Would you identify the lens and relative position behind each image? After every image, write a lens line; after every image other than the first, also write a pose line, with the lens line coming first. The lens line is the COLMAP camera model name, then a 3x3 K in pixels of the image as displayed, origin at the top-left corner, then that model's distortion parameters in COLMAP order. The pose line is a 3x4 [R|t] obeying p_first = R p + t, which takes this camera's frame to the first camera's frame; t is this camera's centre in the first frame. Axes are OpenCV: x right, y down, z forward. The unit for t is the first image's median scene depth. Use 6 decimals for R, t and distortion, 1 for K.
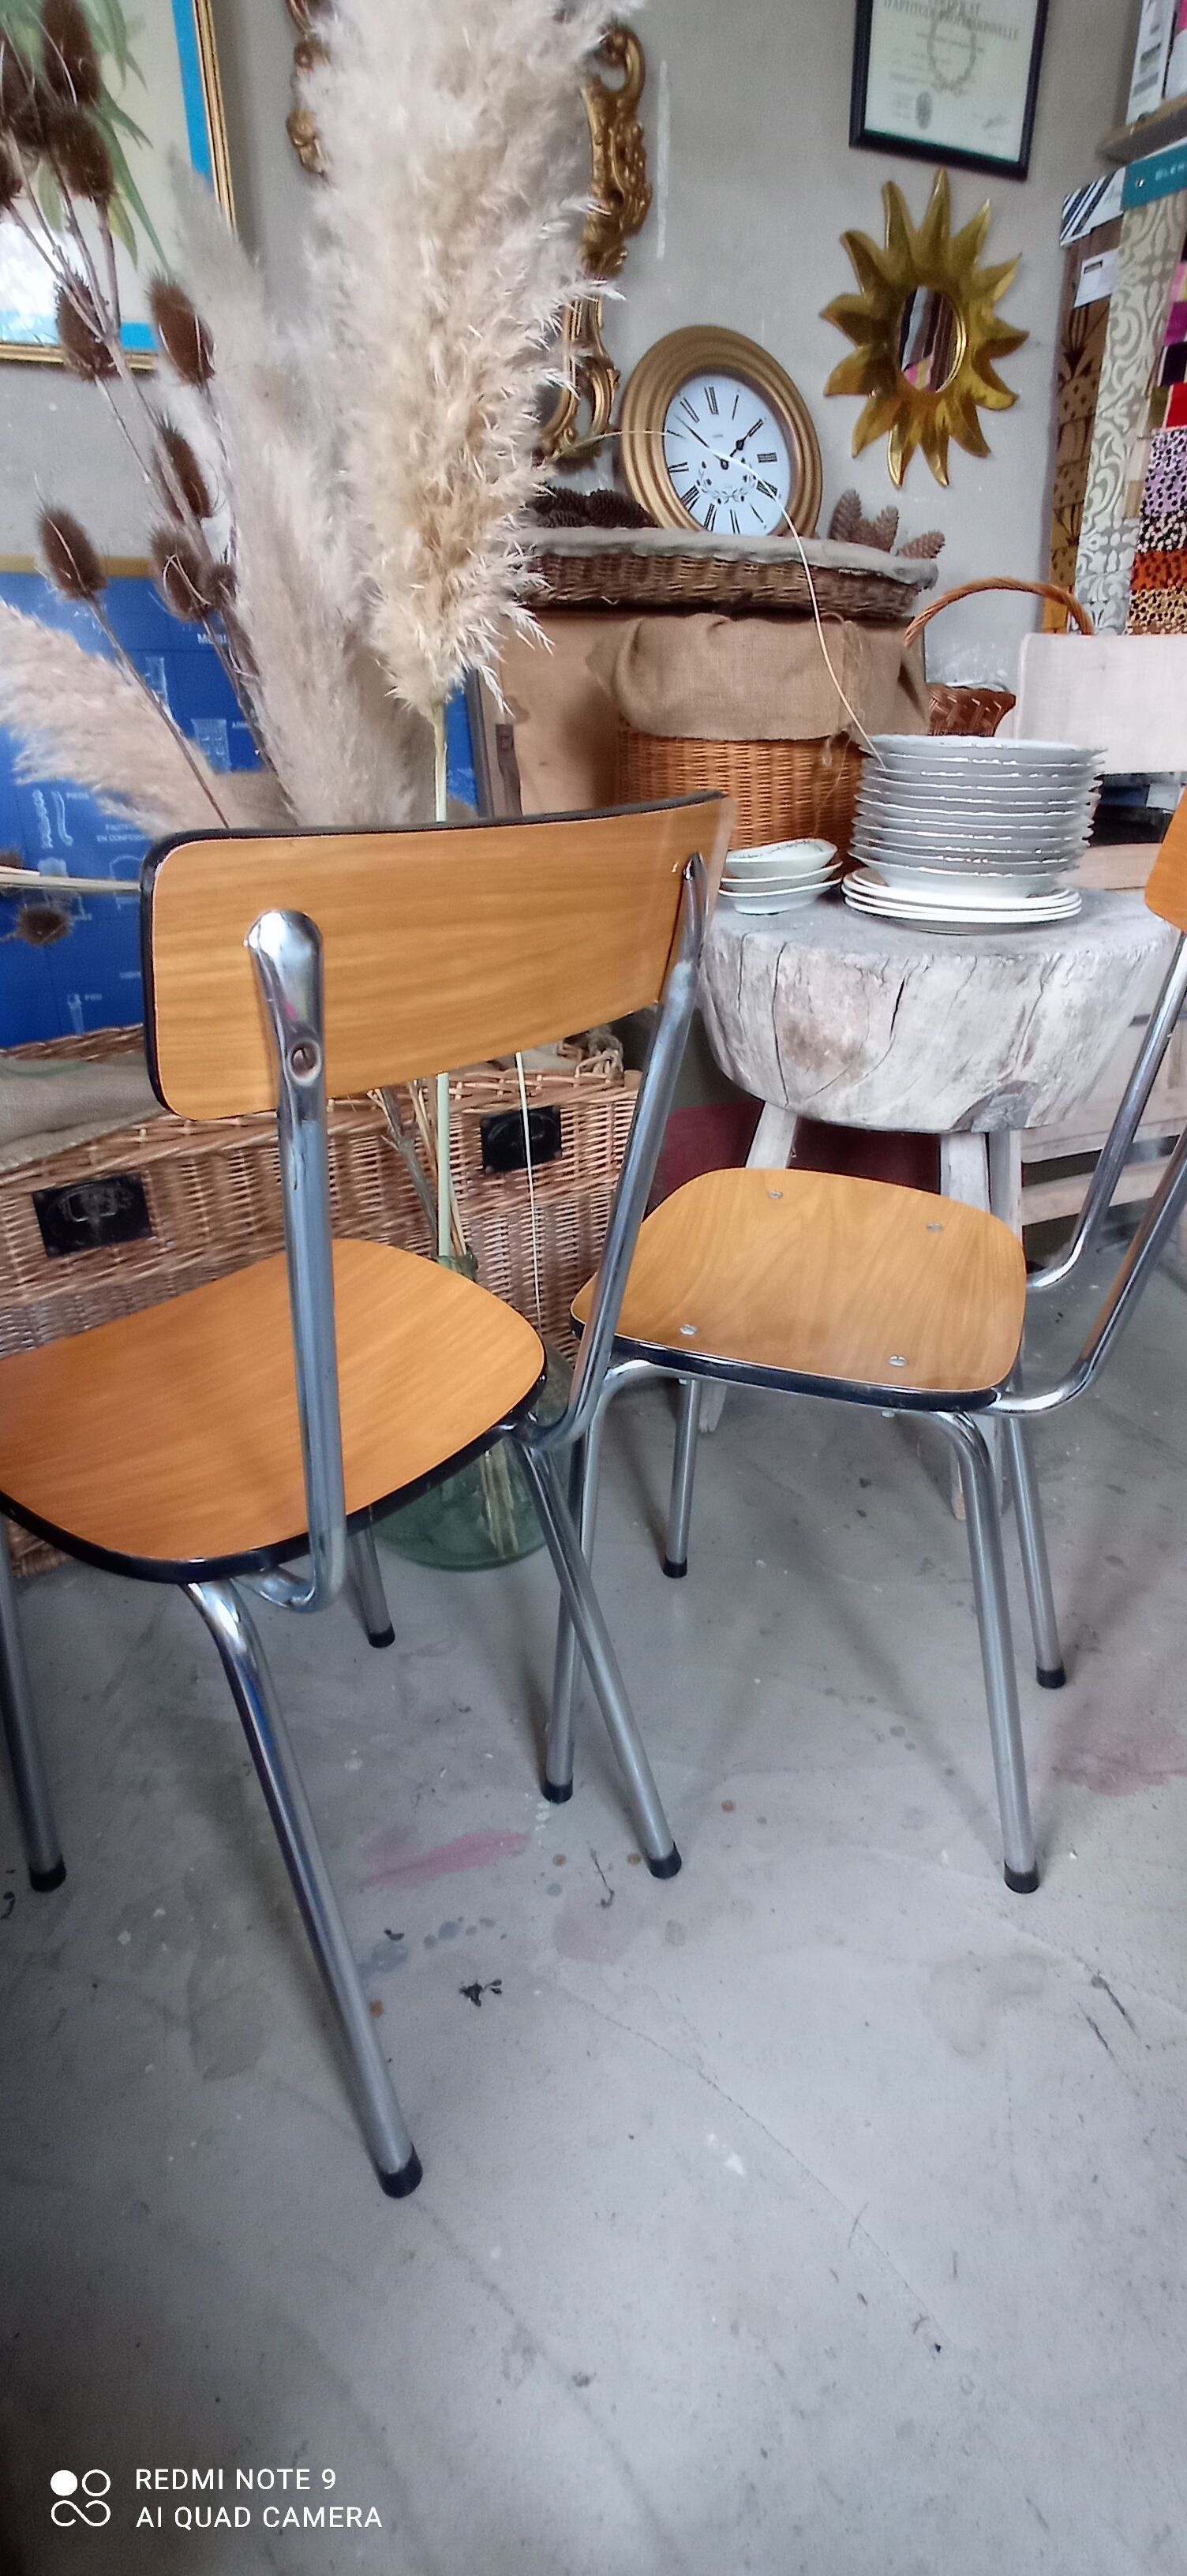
lens RADIAL K [[1187.4, 0, 595.8], [0, 1187.4, 1273.5], [0, 0, 1]] dist [-0.032282, 0.010391]
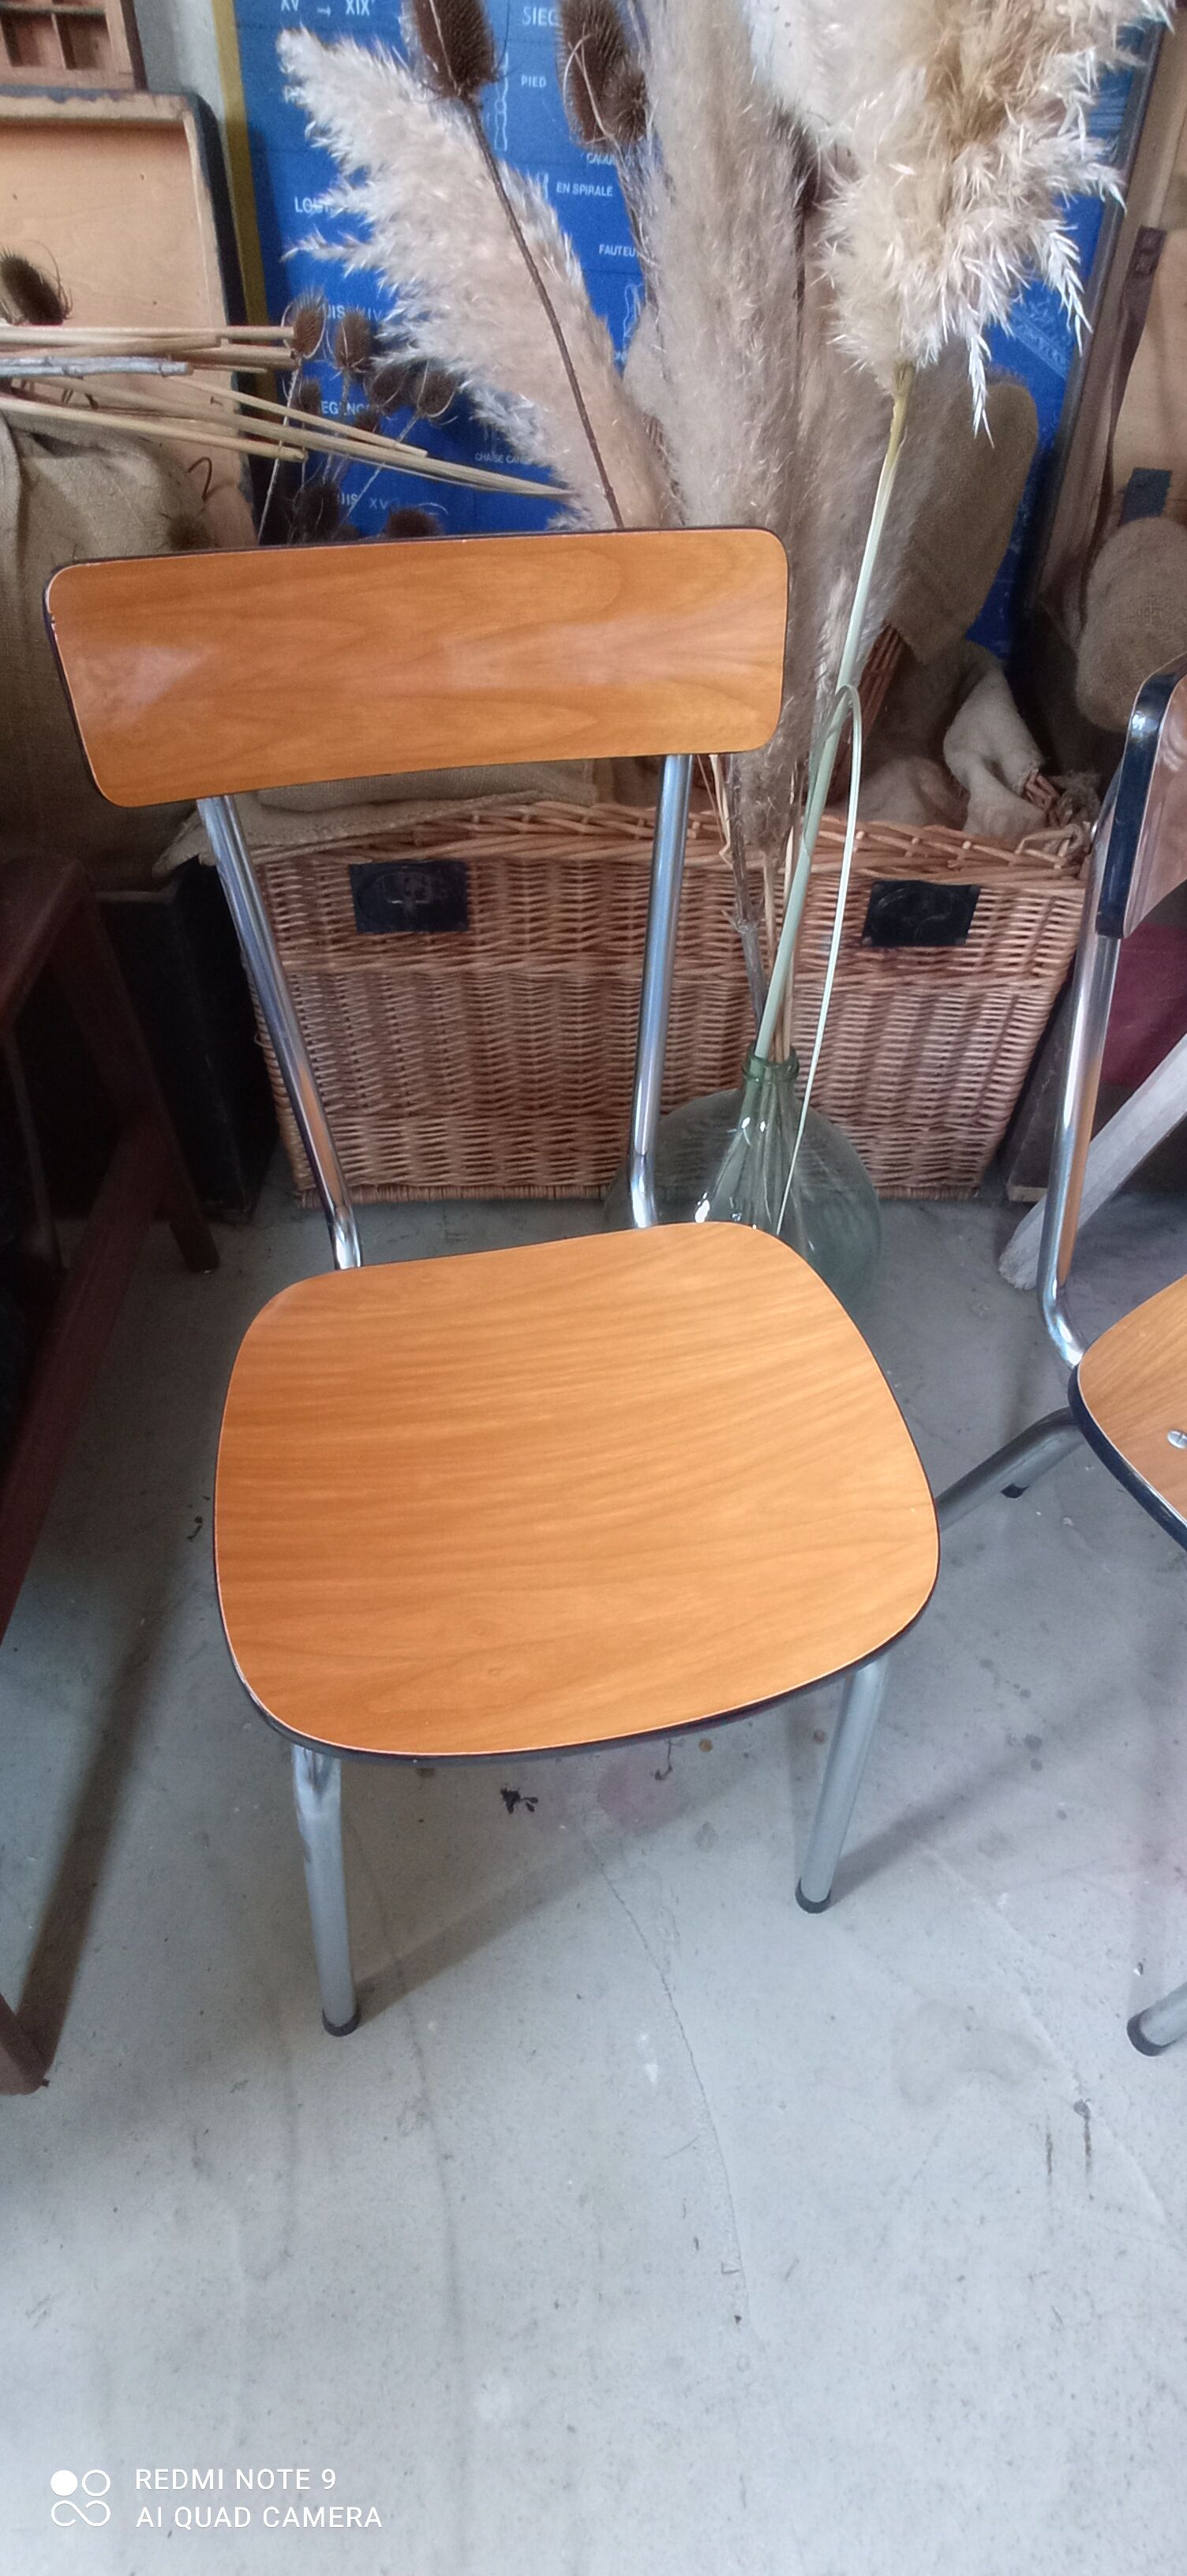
lens RADIAL K [[1187.4, 0, 595.3], [0, 1187.4, 1283.6], [0, 0, 1]] dist [-0.032282, 0.010391]
pose [[0.888500, 0.374711, -0.264876, 0.071347], [-0.240414, 0.871785, 0.426839, -0.272686], [0.390856, -0.315566, 0.864667, 0.216988]]
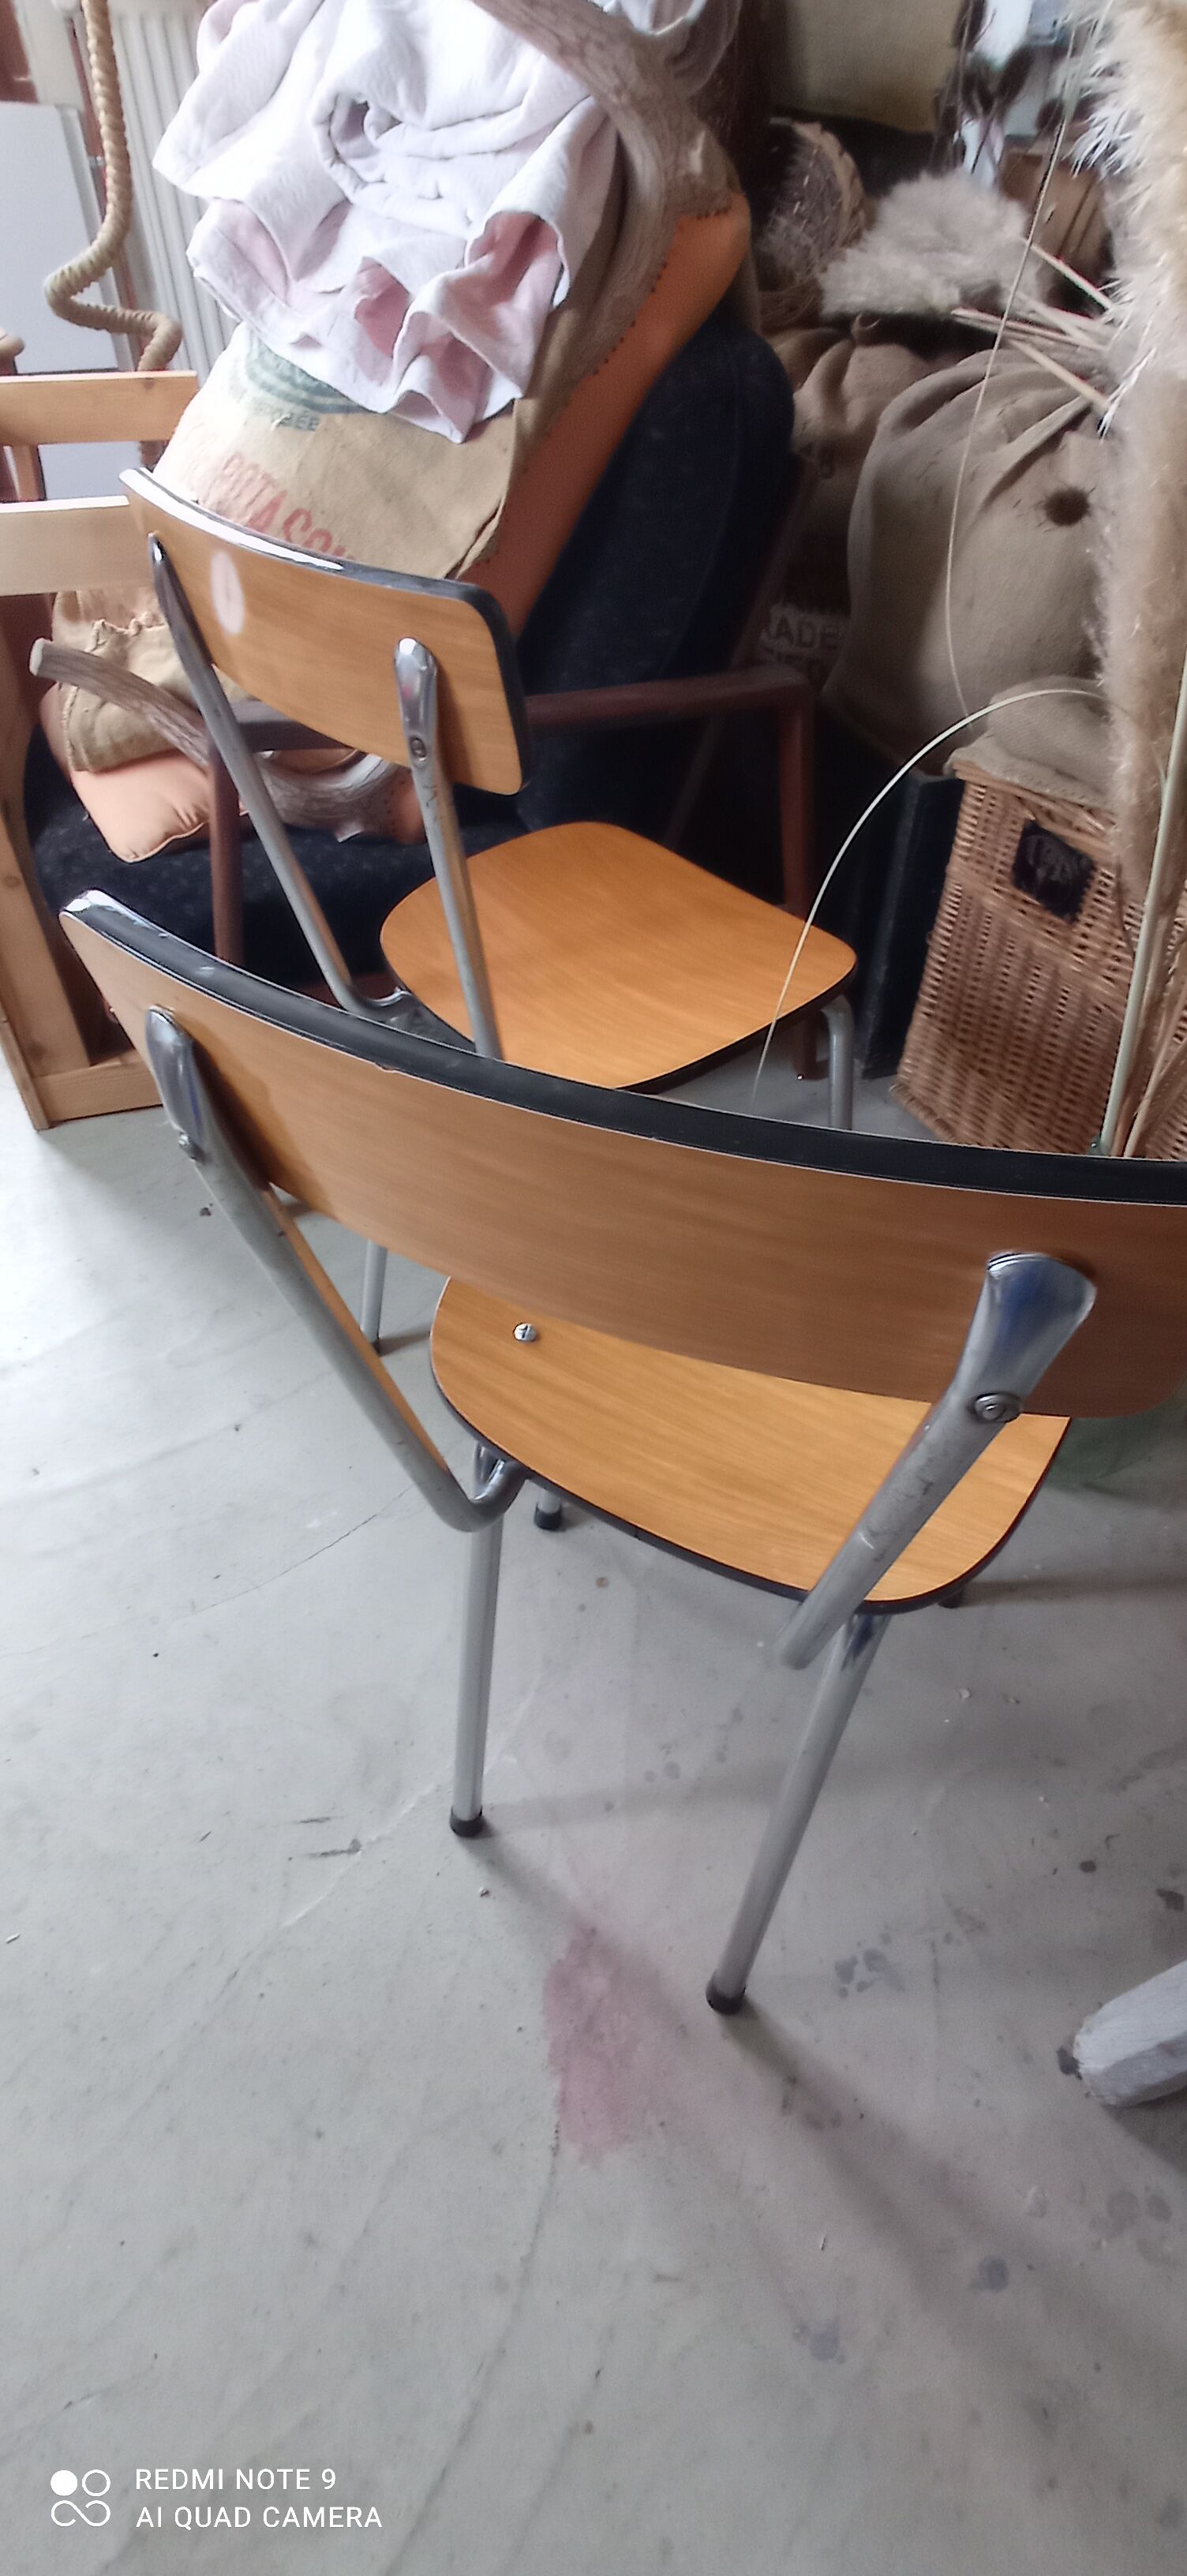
lens RADIAL K [[1187.4, 0, 584.8], [0, 1187.4, 1276.7], [0, 0, 1]] dist [-0.032282, 0.010391]
pose [[-0.140852, 0.732755, -0.665756, 0.685722], [-0.411073, 0.568468, 0.712645, -0.510058], [0.900655, 0.374052, 0.221146, 0.703619]]
